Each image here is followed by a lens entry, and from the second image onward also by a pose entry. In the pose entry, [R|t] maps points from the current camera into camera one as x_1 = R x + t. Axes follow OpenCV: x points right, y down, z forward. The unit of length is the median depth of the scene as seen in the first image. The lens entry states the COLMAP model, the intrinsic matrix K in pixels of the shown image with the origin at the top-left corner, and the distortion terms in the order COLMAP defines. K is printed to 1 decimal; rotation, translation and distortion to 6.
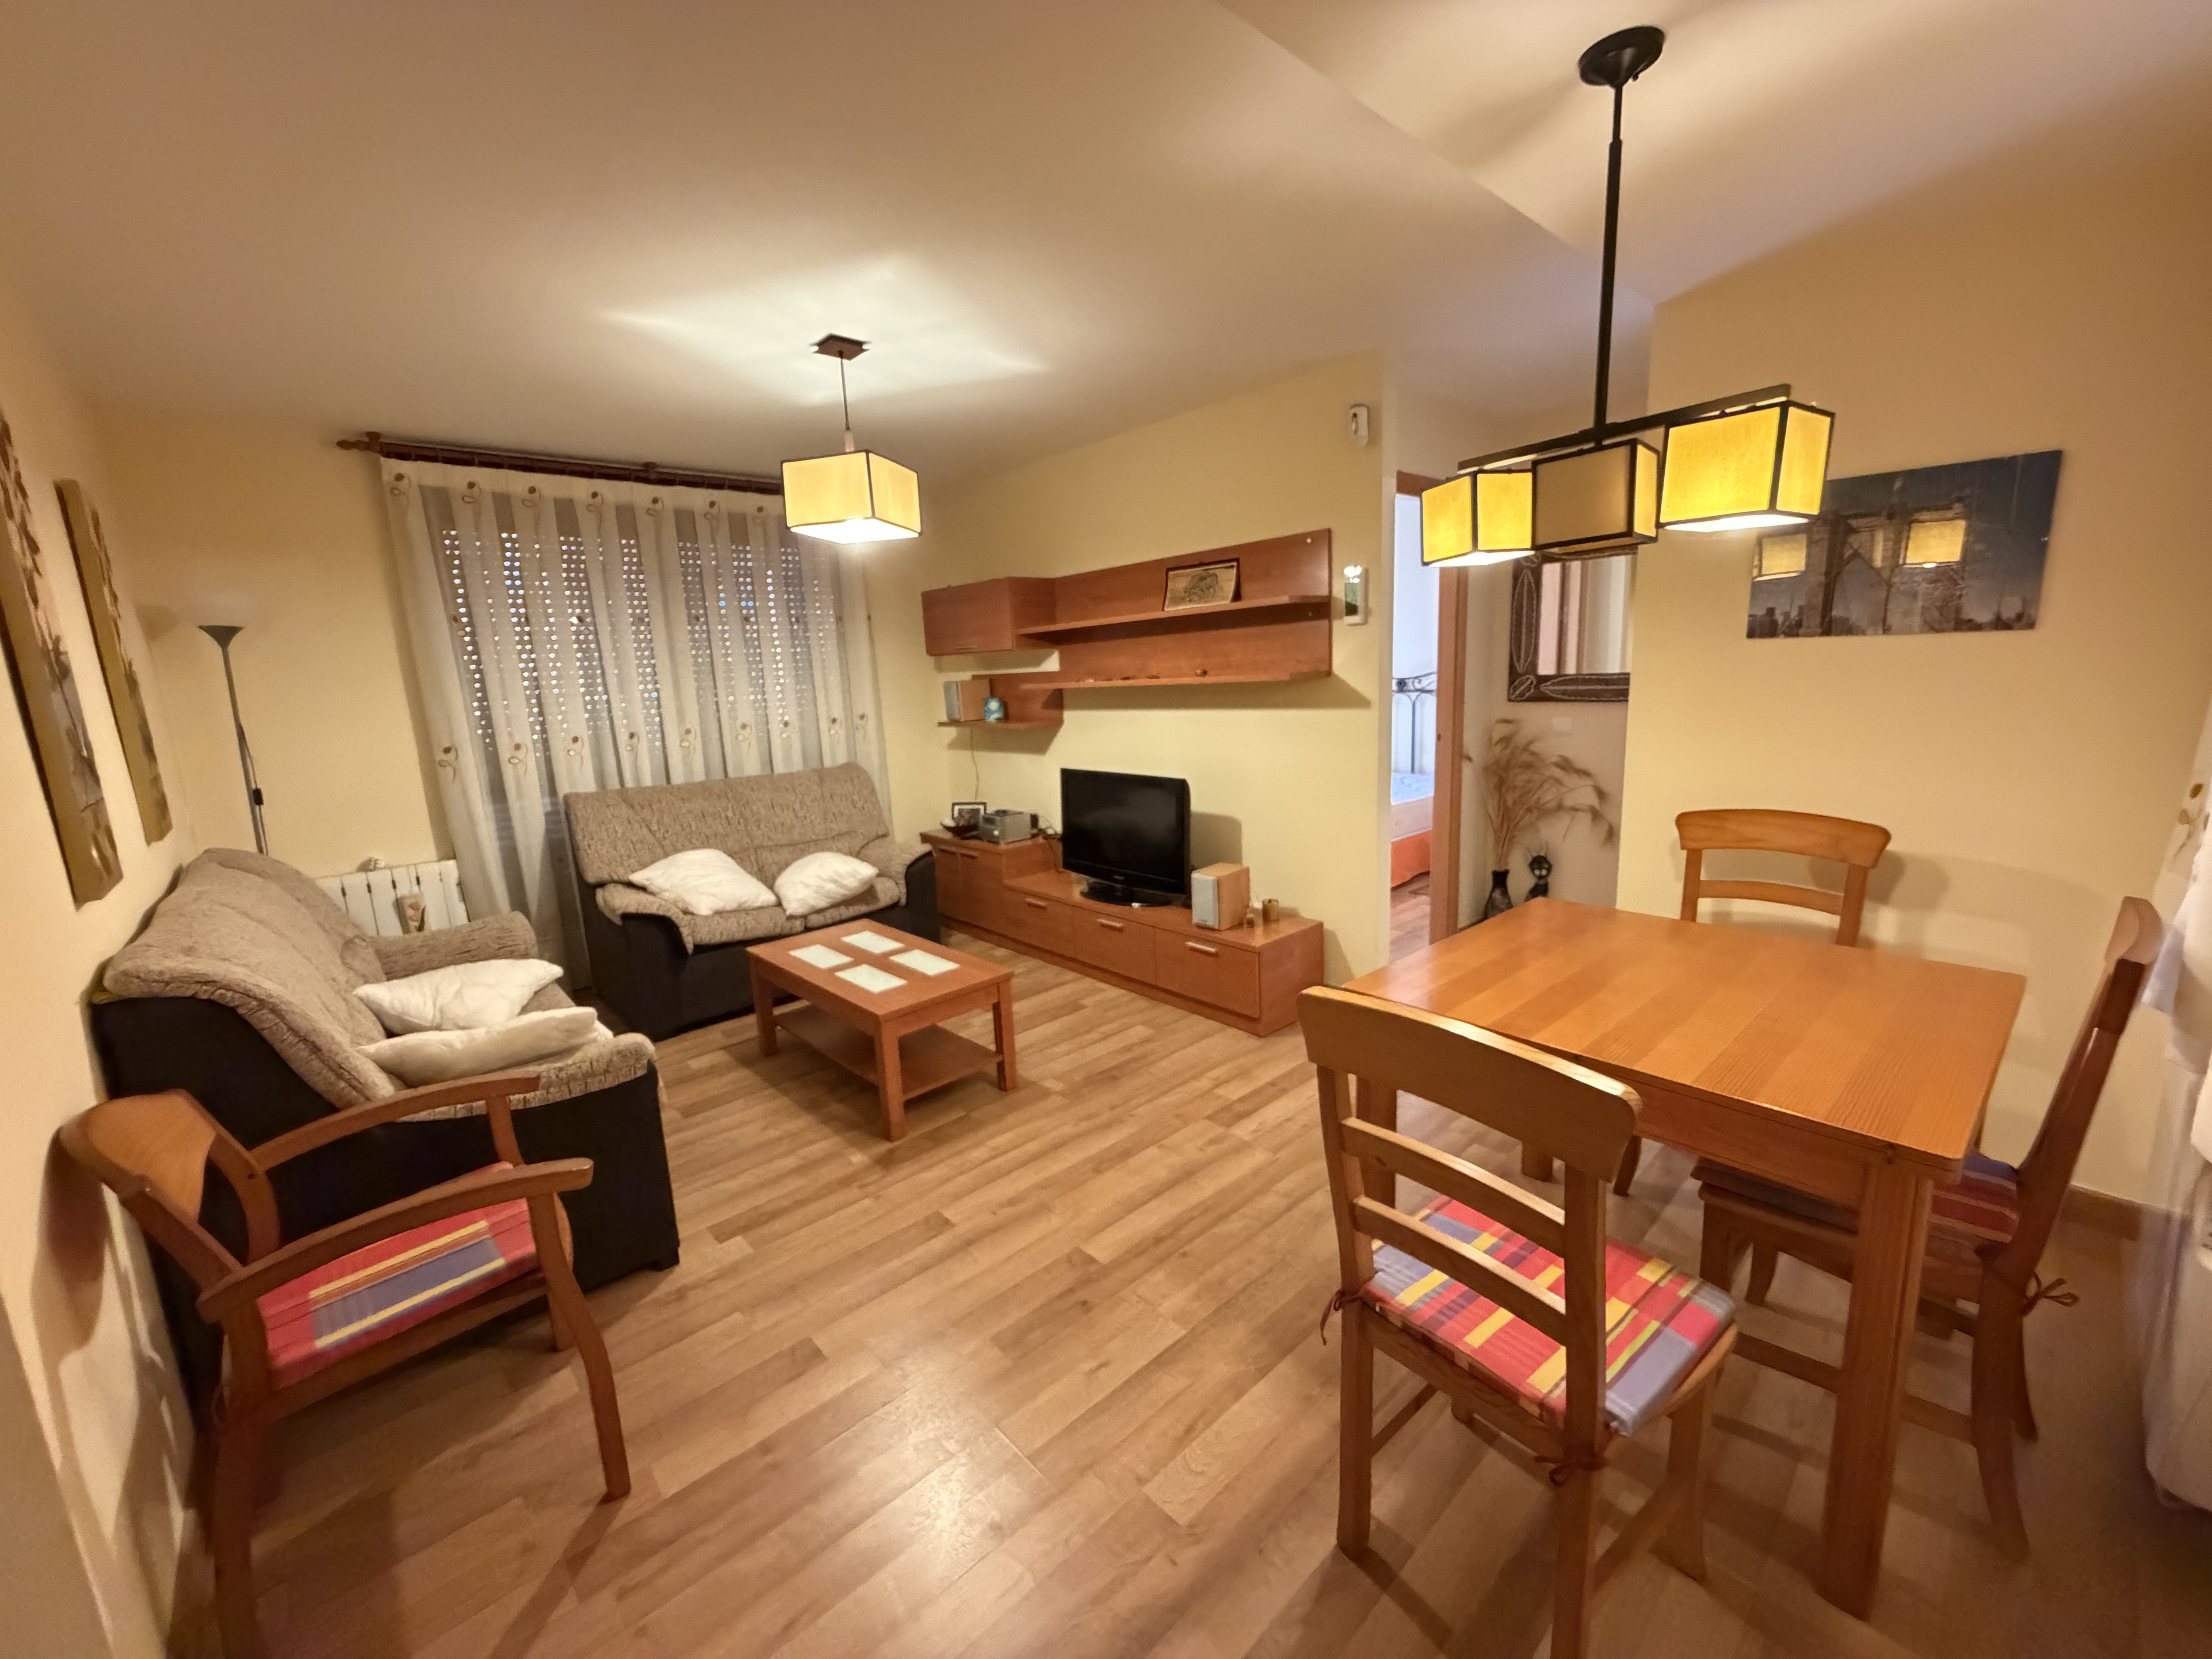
lens RADIAL K [[879.0, 0, 1101.8], [0, 879.0, 834.8], [0, 0, 1]] dist [-0.002012, -0.000549]
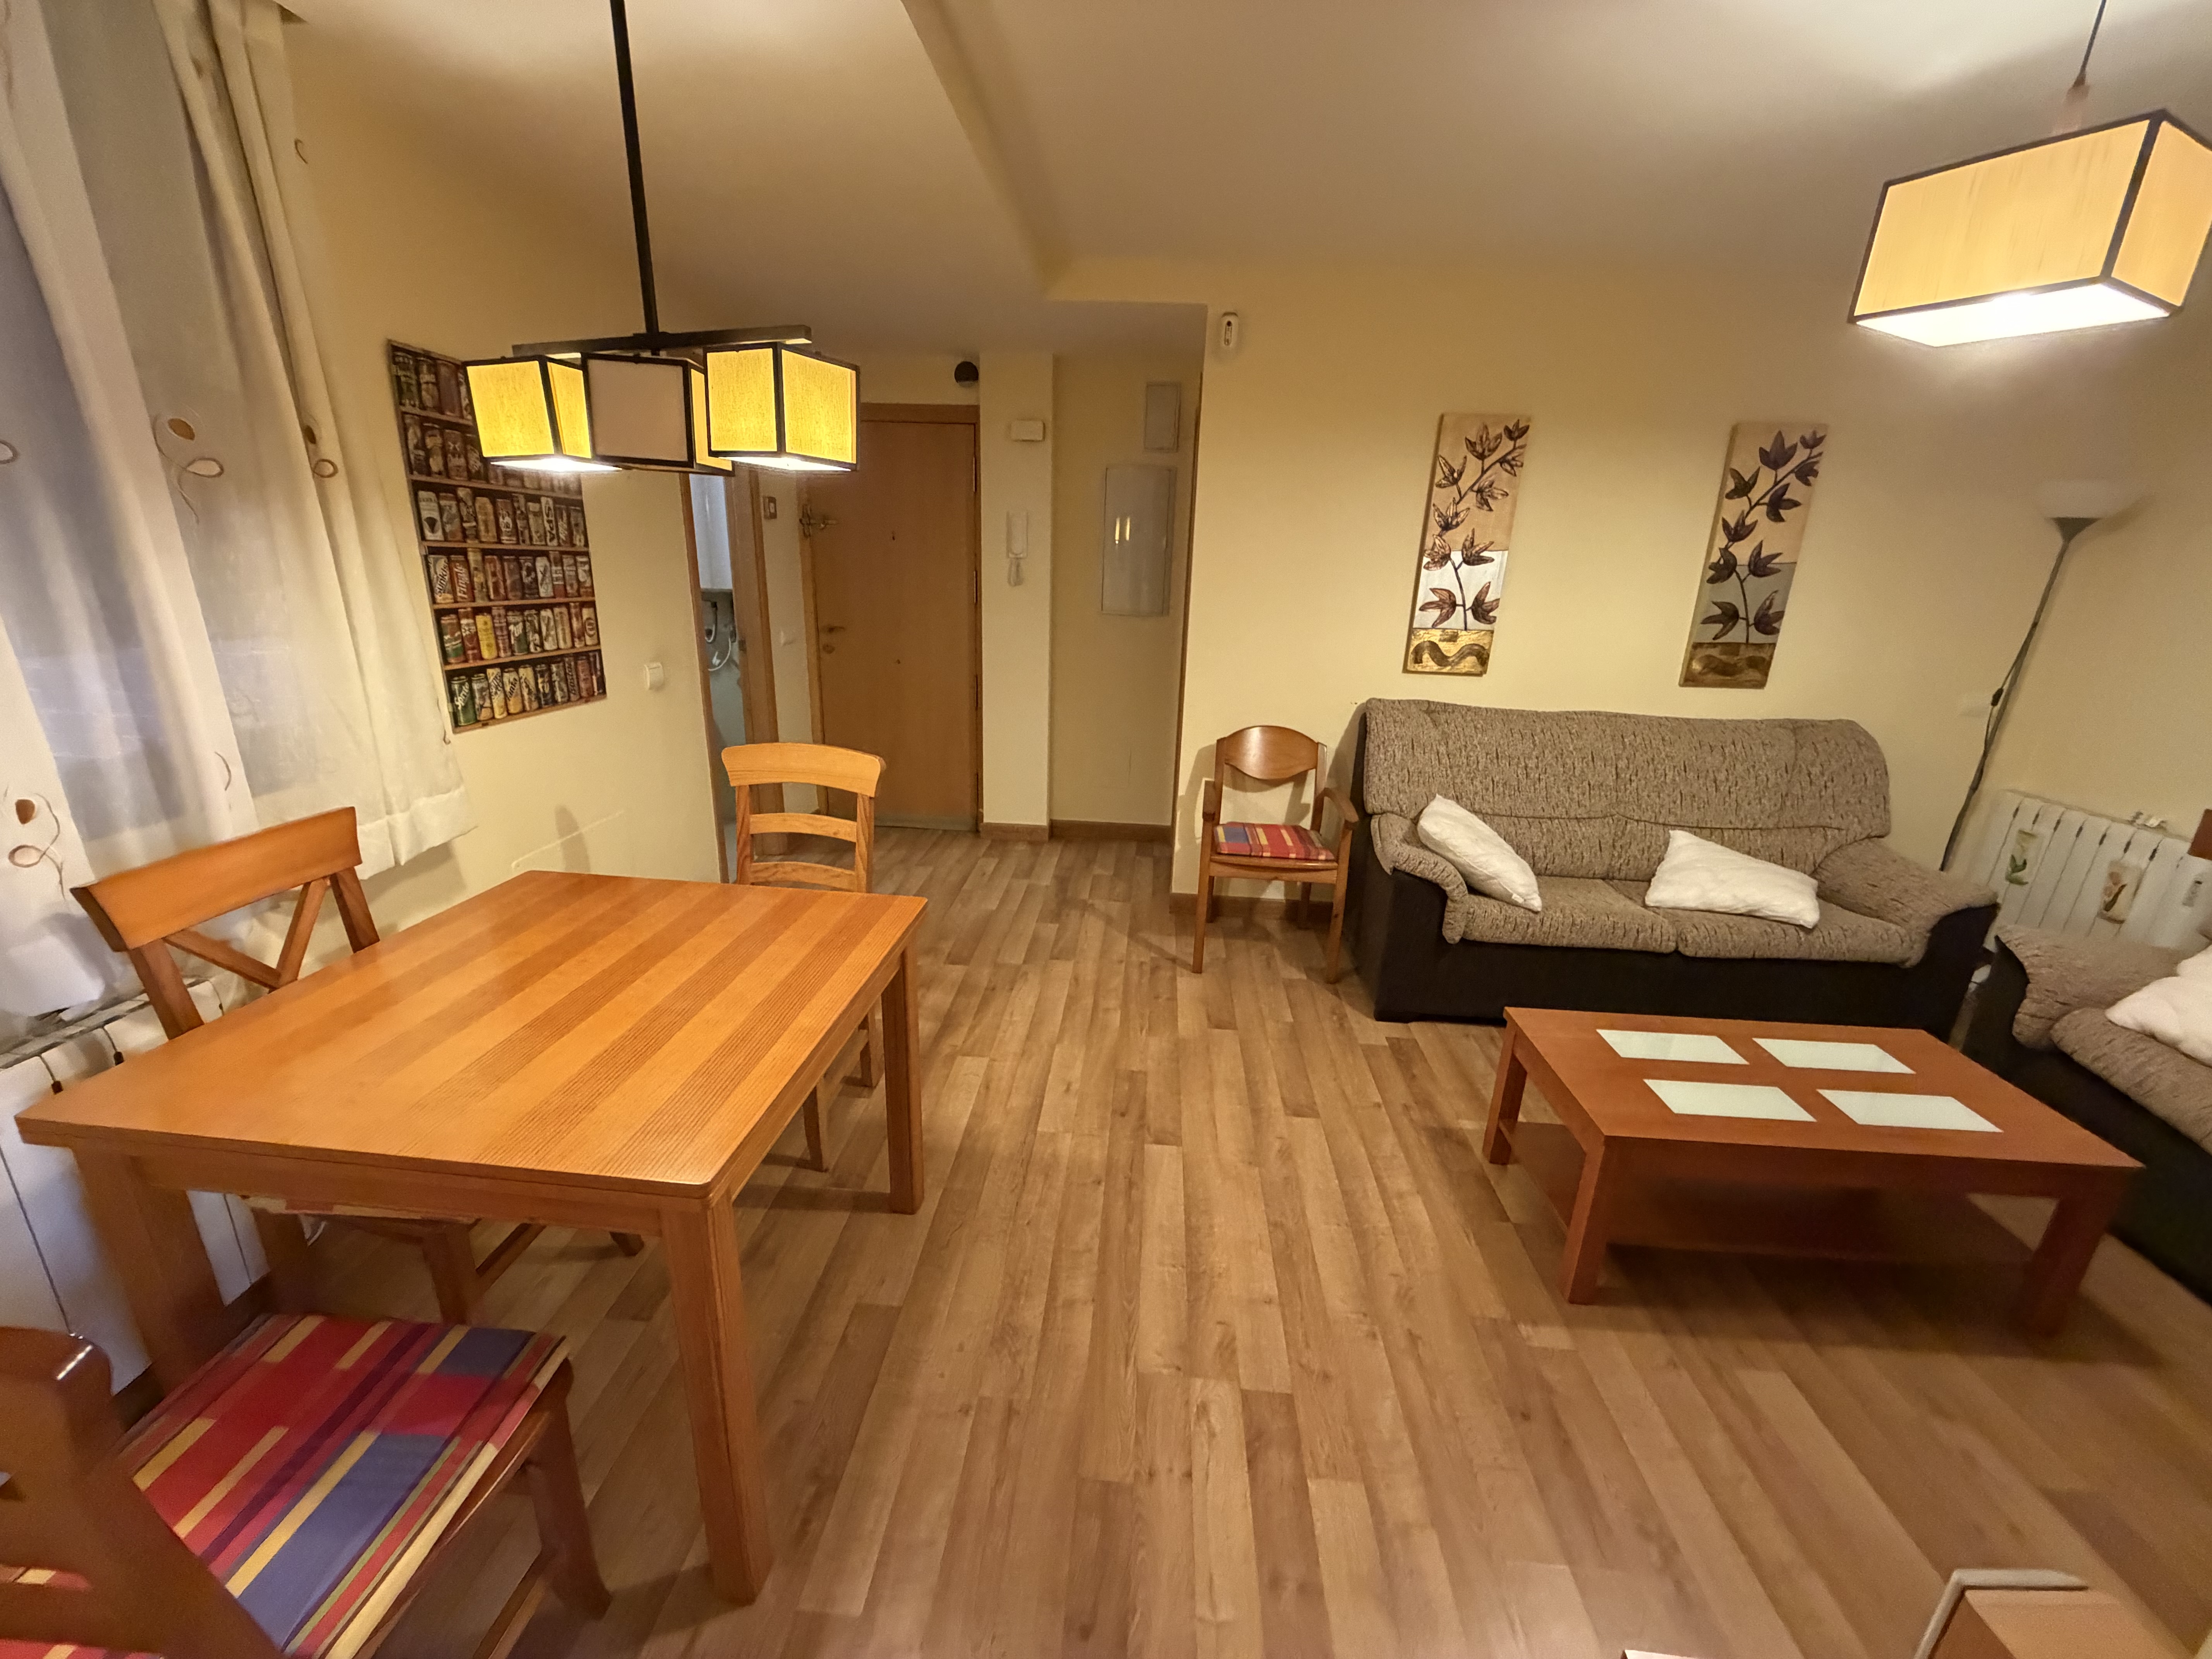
lens RADIAL K [[879.0, 0, 1104.1], [0, 879.0, 828.2], [0, 0, 1]] dist [-0.002012, -0.000549]
pose [[-0.722094, 0.229806, -0.652510, 0.574437], [-0.124506, 0.884640, 0.449344, -0.299193], [0.680498, 0.405710, -0.610181, 1.273929]]
